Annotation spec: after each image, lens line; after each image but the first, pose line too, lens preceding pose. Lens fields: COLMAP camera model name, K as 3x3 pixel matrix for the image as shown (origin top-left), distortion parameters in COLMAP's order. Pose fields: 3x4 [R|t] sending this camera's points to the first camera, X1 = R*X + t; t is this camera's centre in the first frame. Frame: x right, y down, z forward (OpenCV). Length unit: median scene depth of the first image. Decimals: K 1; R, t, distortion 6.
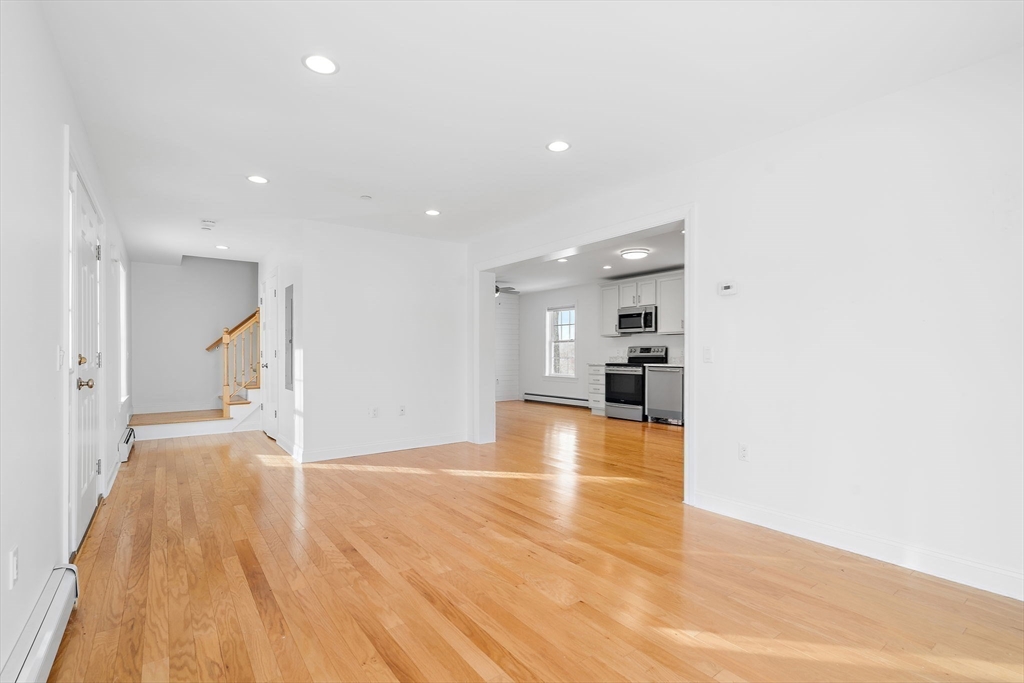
lens RADIAL K [[469.9, 0, 512.9], [0, 469.9, 347.9], [0, 0, 1]] dist [-0.000264, 0.000388]
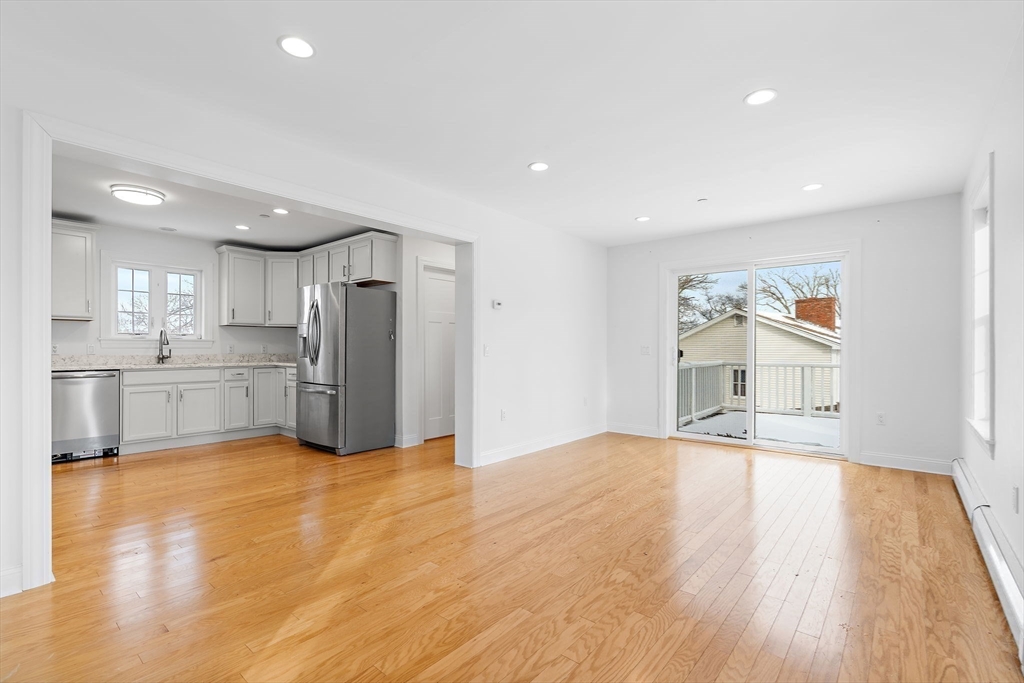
lens RADIAL K [[464.9, 0, 512.5], [0, 464.9, 348.5], [0, 0, 1]] dist [-0.002880, 0.000898]
pose [[-0.225561, 0.002144, 0.974227, -0.407609], [-0.010688, 0.999932, -0.004675, 0.007015], [-0.974170, -0.011467, -0.225523, 0.548501]]
